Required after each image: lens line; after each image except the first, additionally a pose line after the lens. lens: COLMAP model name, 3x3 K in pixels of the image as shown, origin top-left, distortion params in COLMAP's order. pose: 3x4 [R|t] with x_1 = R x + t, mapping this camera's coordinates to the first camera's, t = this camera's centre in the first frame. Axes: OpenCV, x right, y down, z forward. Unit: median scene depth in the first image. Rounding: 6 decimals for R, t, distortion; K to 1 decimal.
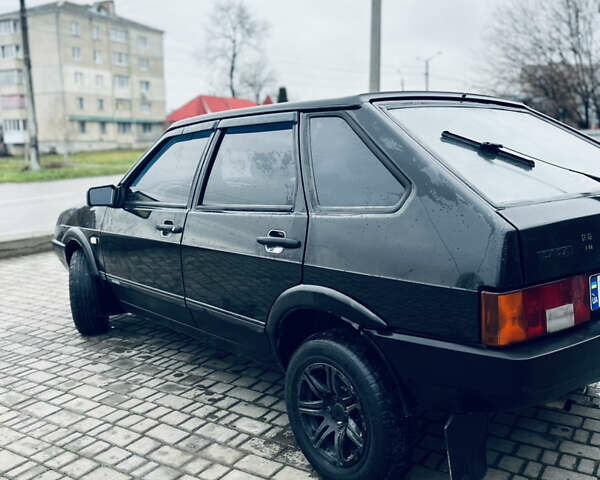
lens RADIAL K [[601.2, 0, 300.0], [0, 601.2, 240.0], [0, 0, 1]] dist [0.055478, -0.039432]
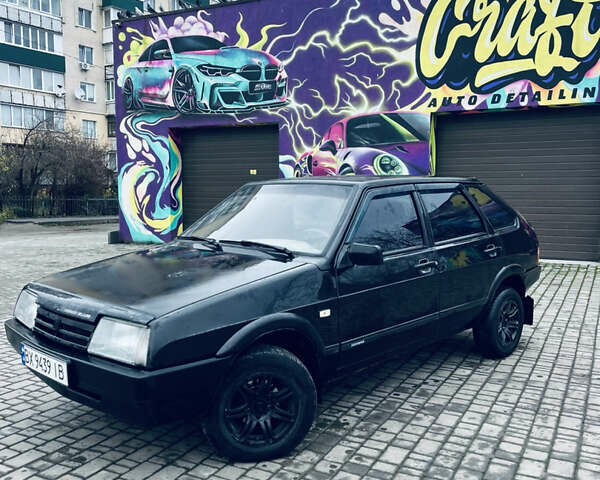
lens RADIAL K [[601.2, 0, 300.0], [0, 601.2, 240.0], [0, 0, 1]] dist [0.055478, -0.039432]
pose [[-0.095747, -0.072031, 0.992796, -1.438972], [0.156448, 0.983893, 0.086473, -0.221878], [-0.983034, 0.163601, -0.082936, 1.330767]]
